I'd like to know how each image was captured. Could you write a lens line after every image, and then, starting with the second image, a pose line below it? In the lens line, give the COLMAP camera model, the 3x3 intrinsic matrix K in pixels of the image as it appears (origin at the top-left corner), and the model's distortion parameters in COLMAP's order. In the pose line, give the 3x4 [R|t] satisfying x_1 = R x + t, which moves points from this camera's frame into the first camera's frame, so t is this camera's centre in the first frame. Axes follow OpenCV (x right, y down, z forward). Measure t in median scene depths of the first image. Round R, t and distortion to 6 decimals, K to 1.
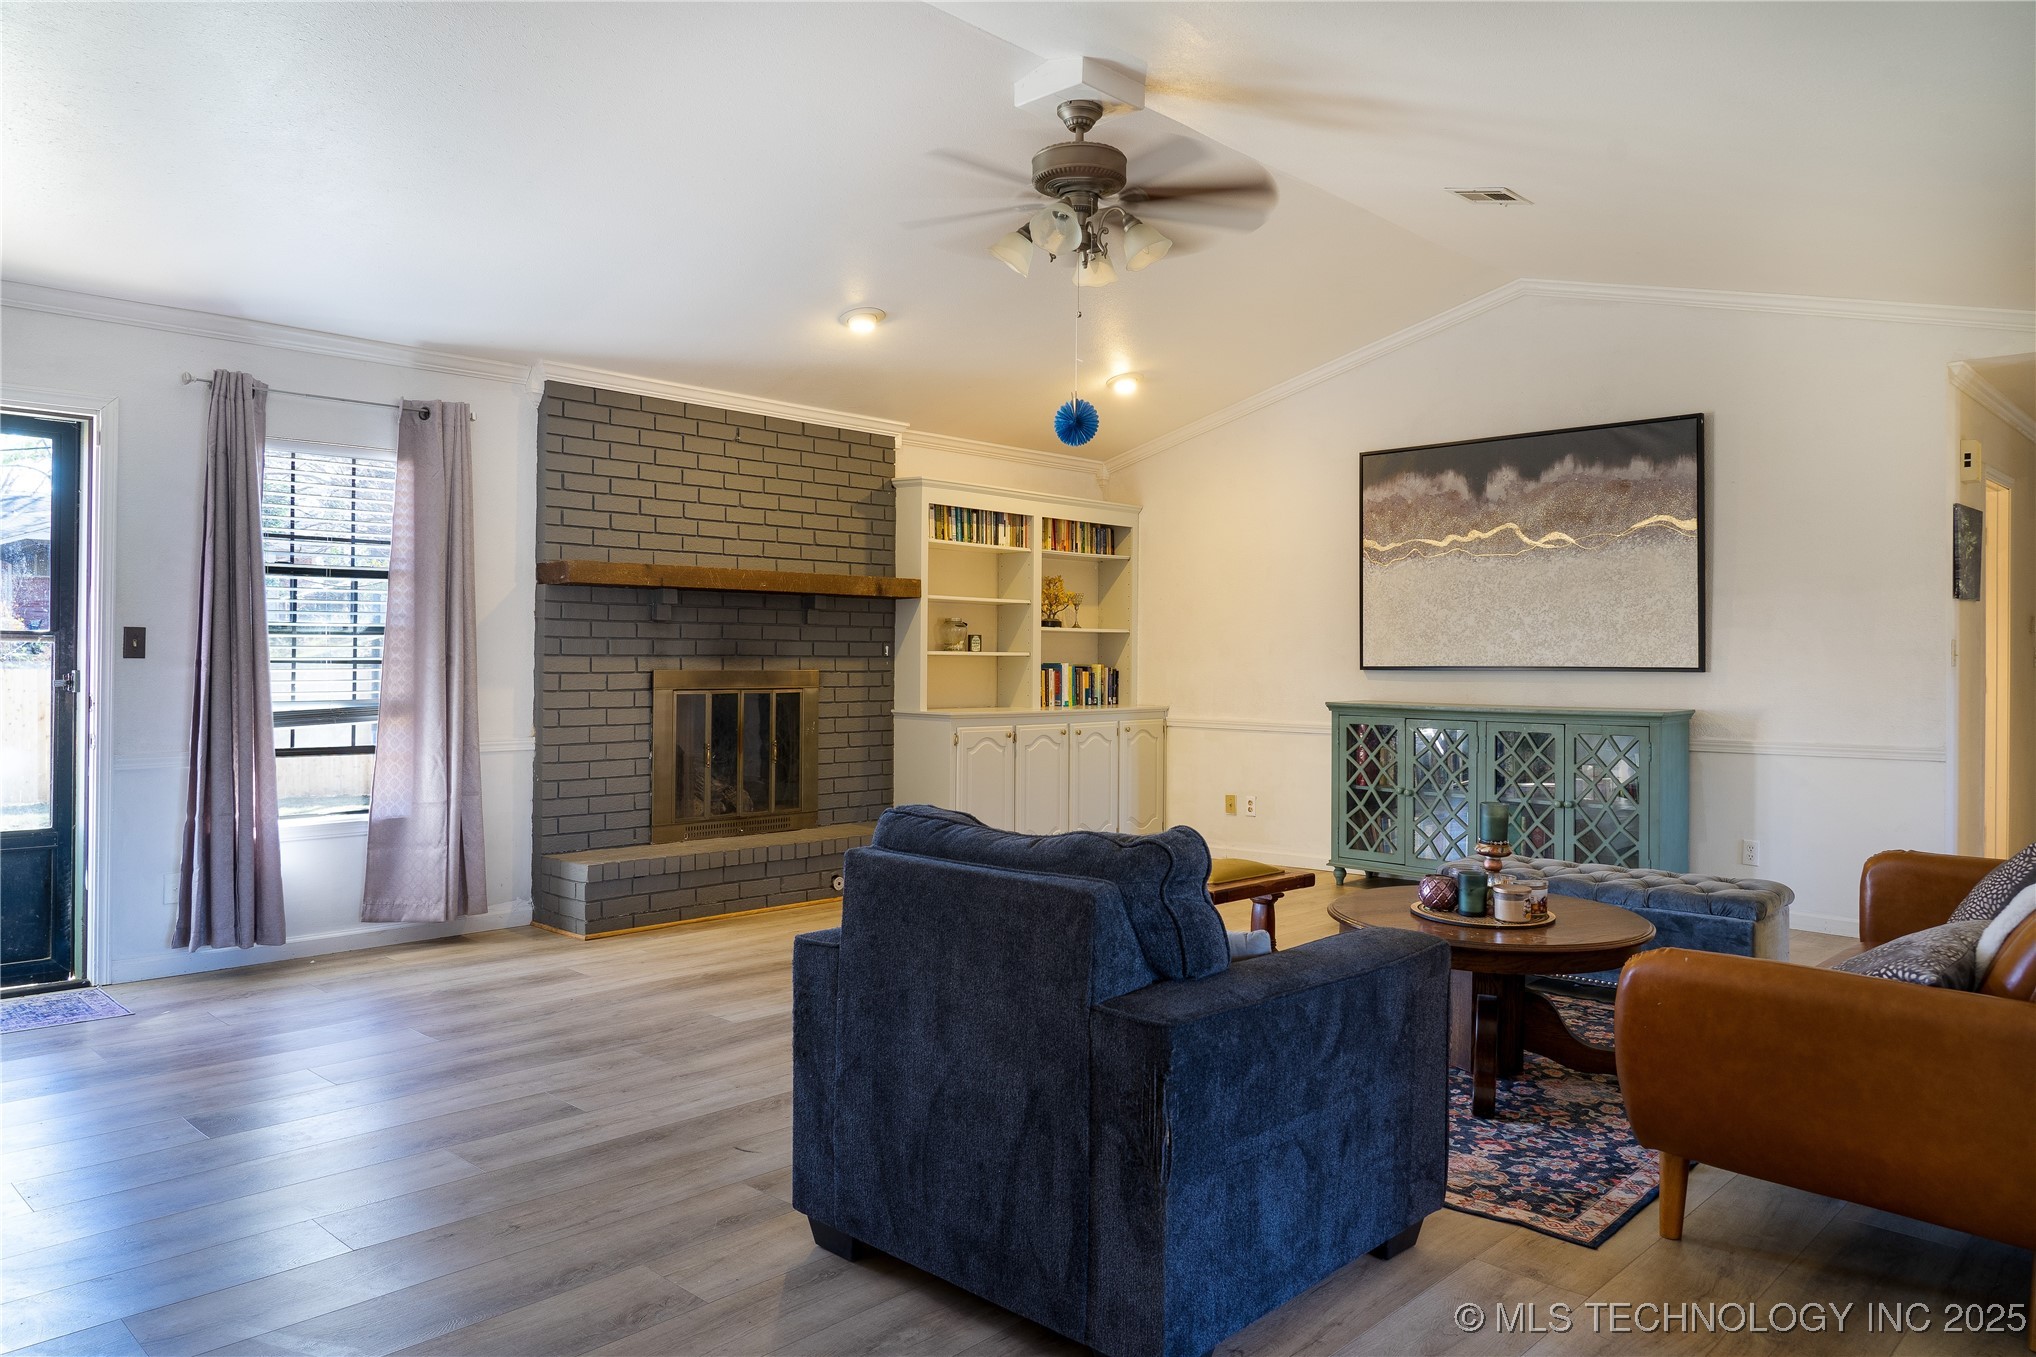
lens RADIAL K [[1372.0, 0, 1042.9], [0, 1372.0, 676.6], [0, 0, 1]] dist [-0.032728, -0.000582]
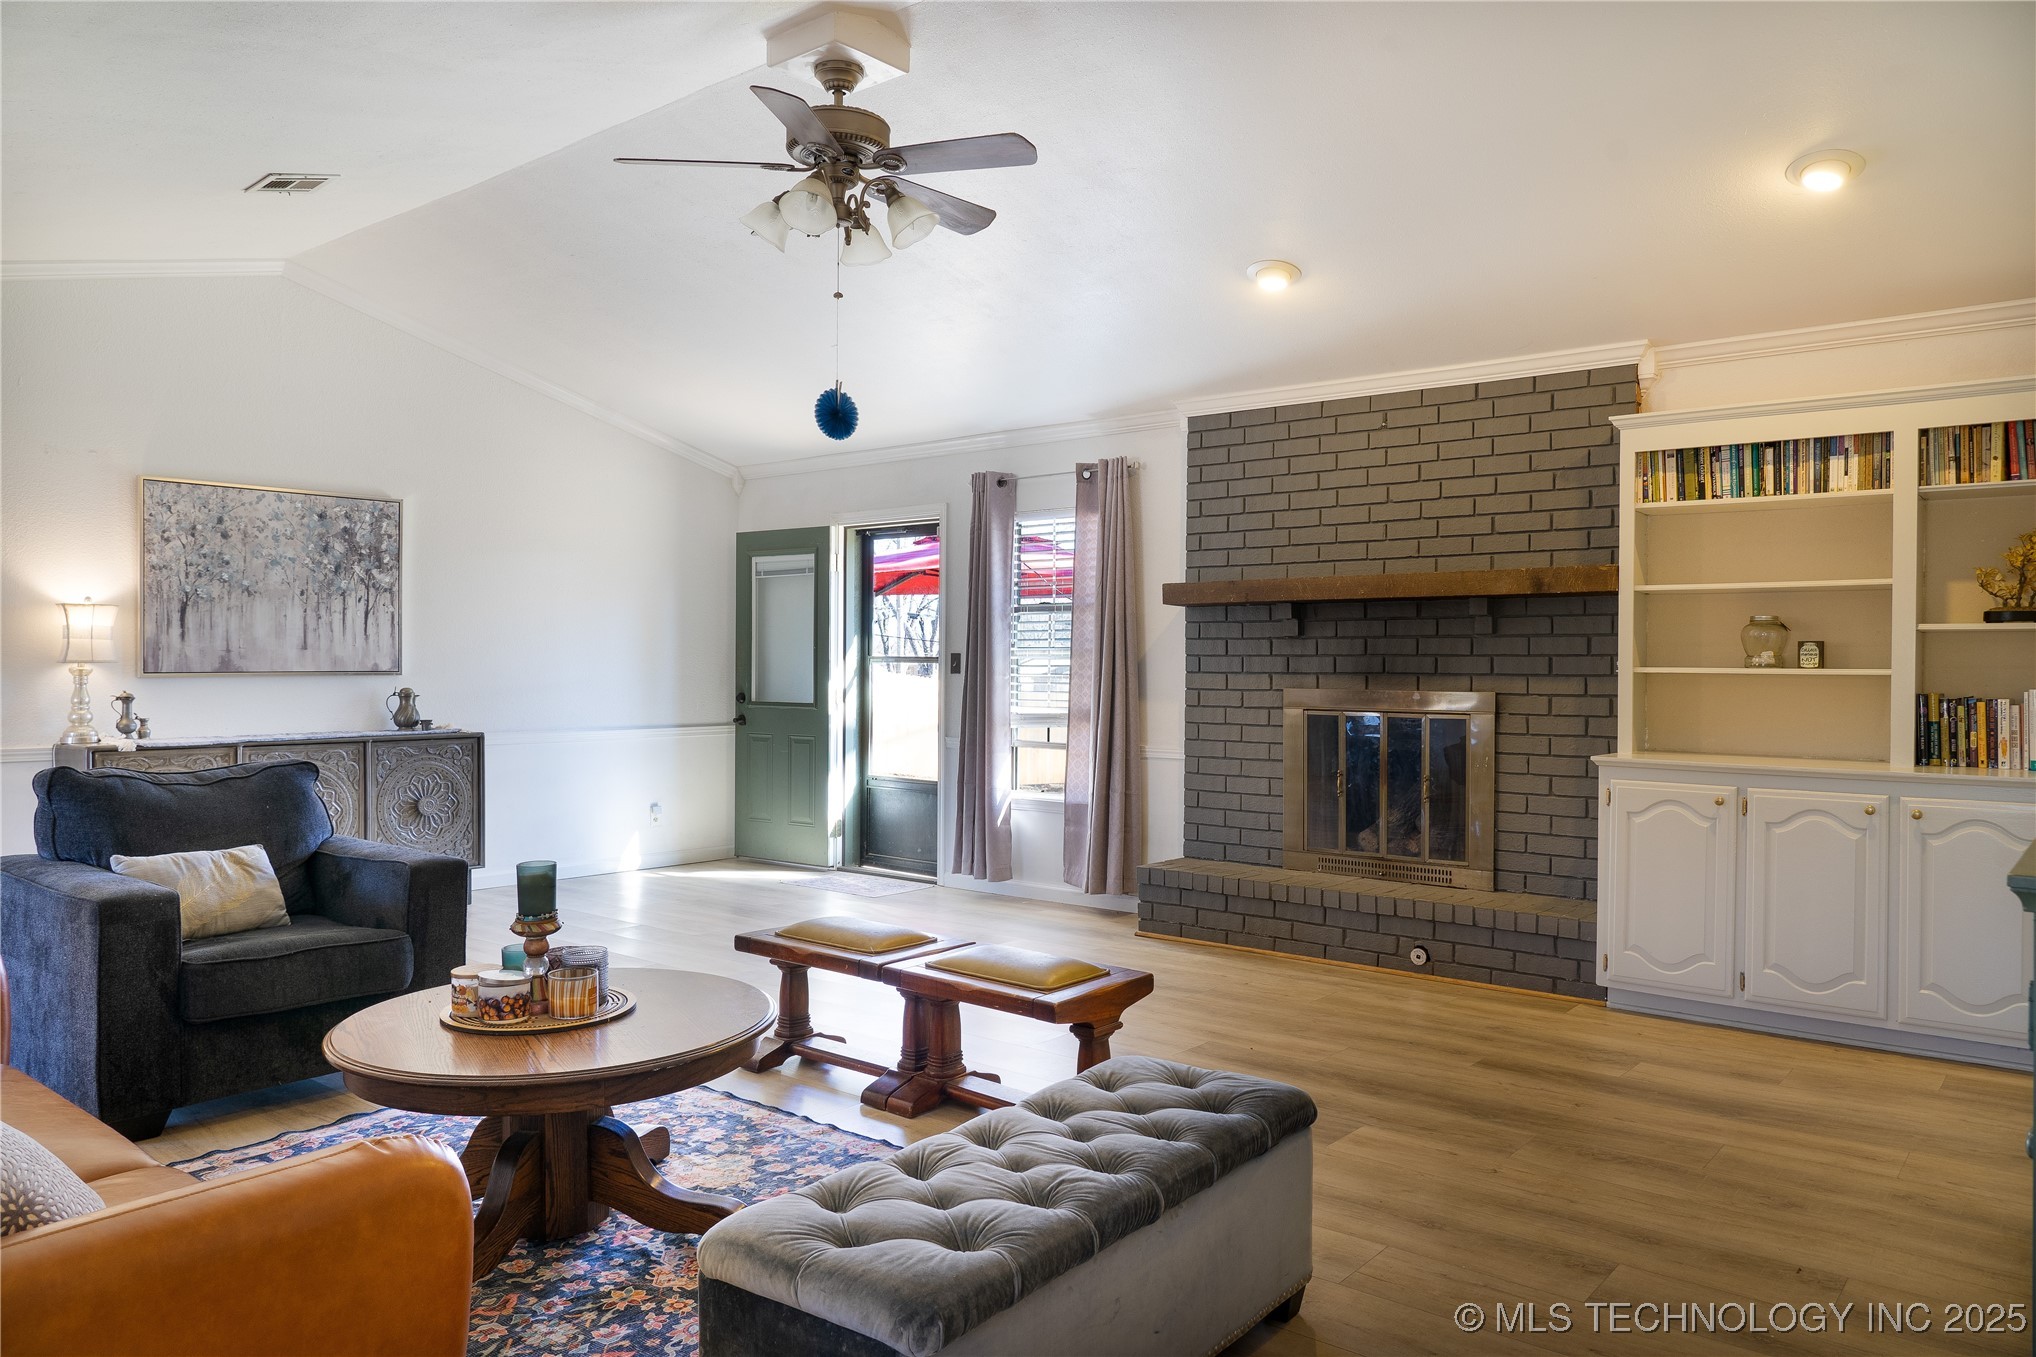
lens RADIAL K [[1399.3, 0, 1018.0], [0, 1399.3, 678.5], [0, 0, 1]] dist [-0.000402, -0.000349]
pose [[0.075252, 0.003418, -0.997159, 0.638709], [-0.019357, 0.999811, 0.001966, -0.009225], [0.996977, 0.019154, 0.075304, 0.688969]]
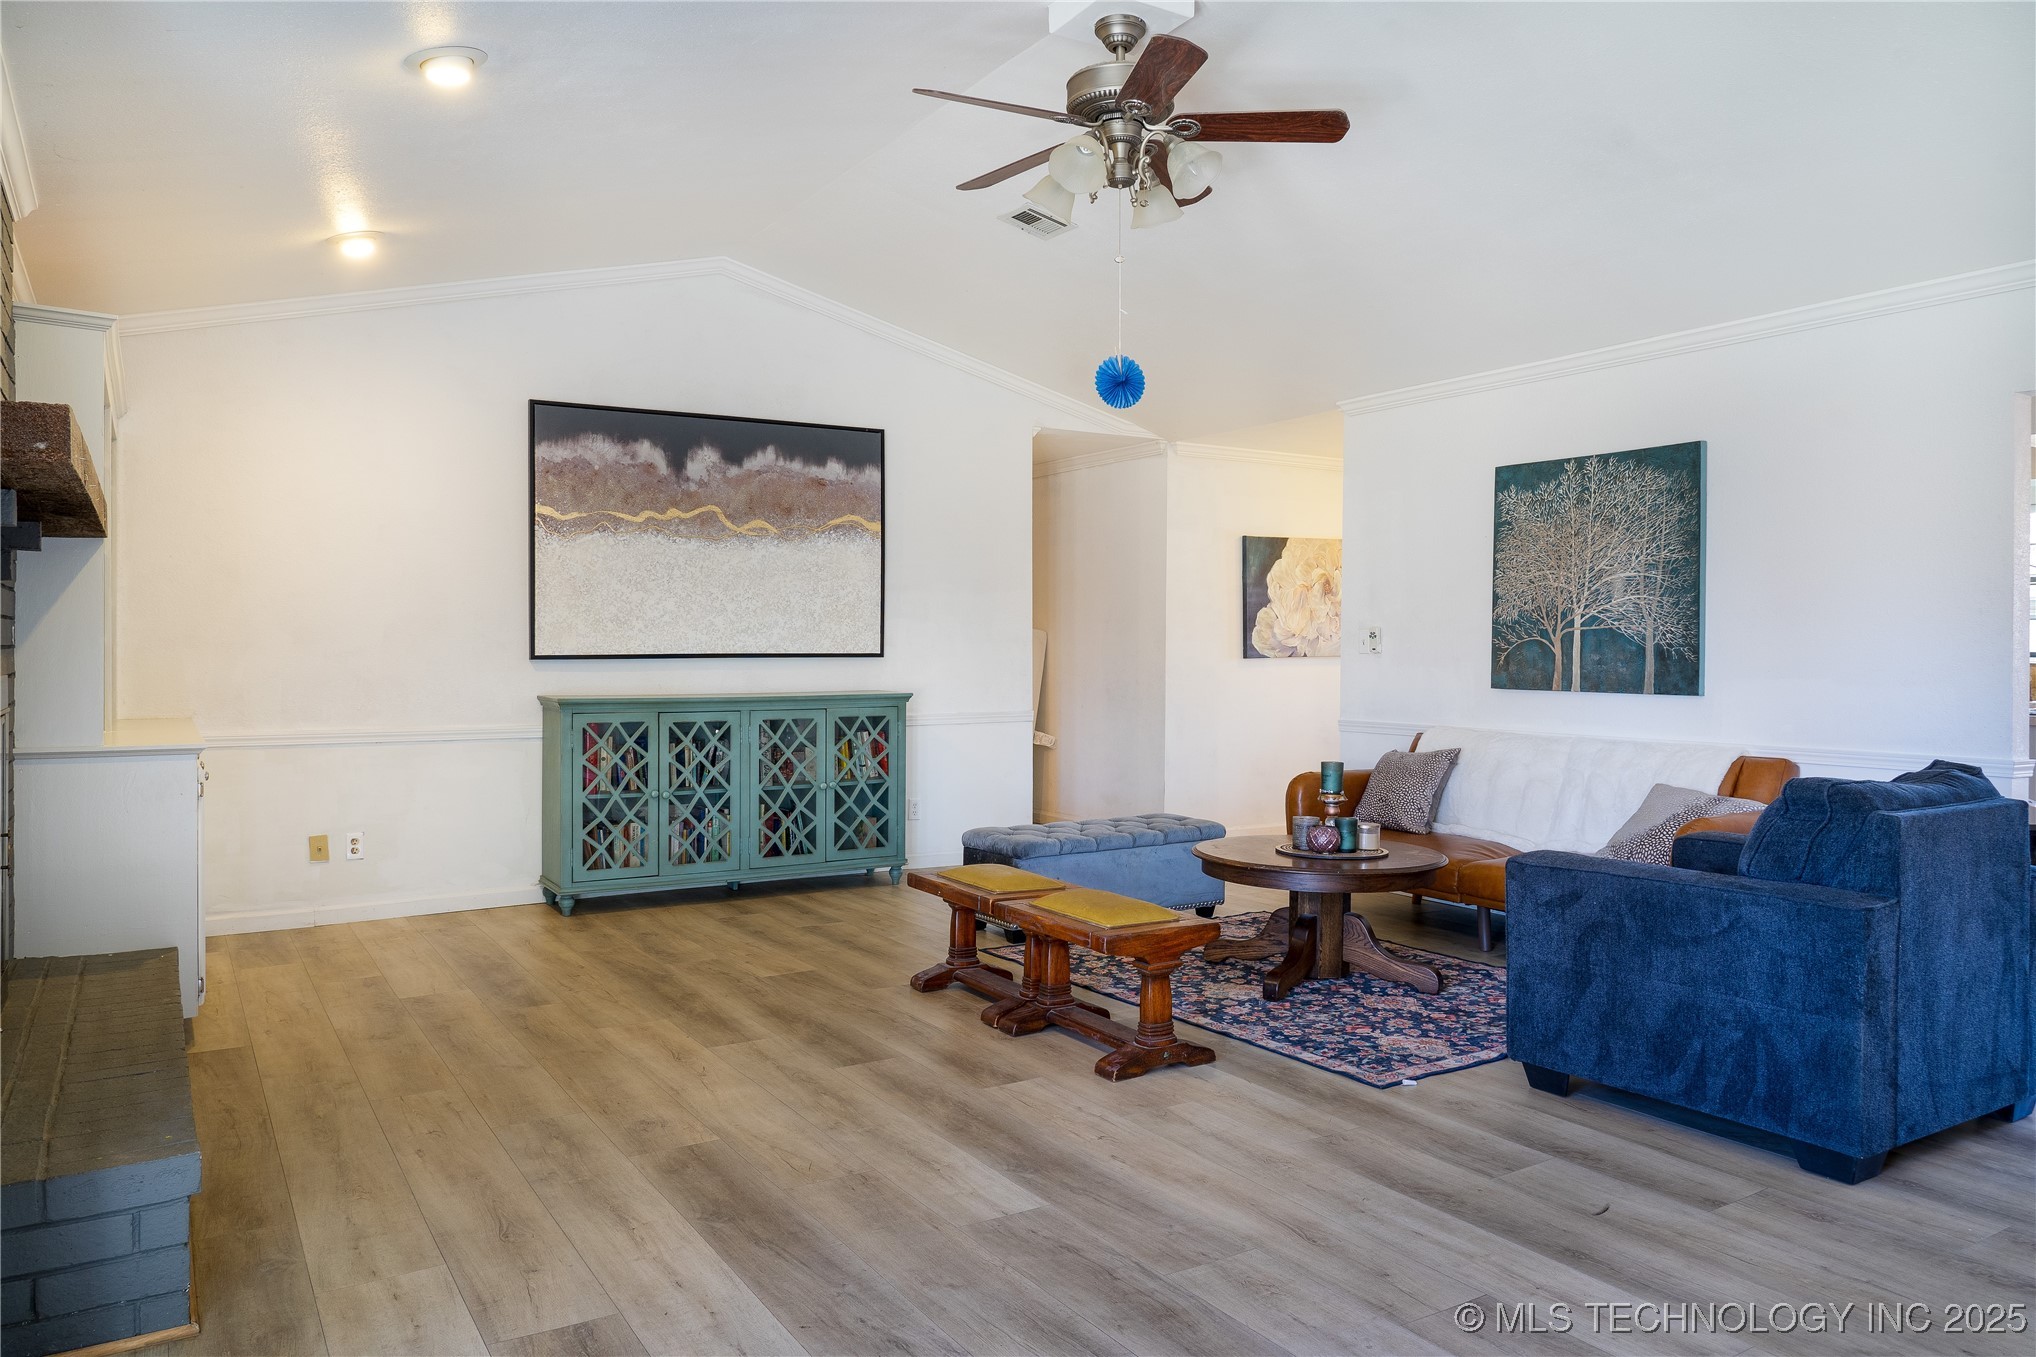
lens RADIAL K [[1399.3, 0, 1018.0], [0, 1399.3, 678.5], [0, 0, 1]] dist [-0.000402, -0.000349]
pose [[0.256108, -0.029445, 0.966200, -0.572193], [0.010979, 0.999560, 0.027552, -0.015104], [-0.966586, 0.003552, 0.256319, 0.543943]]
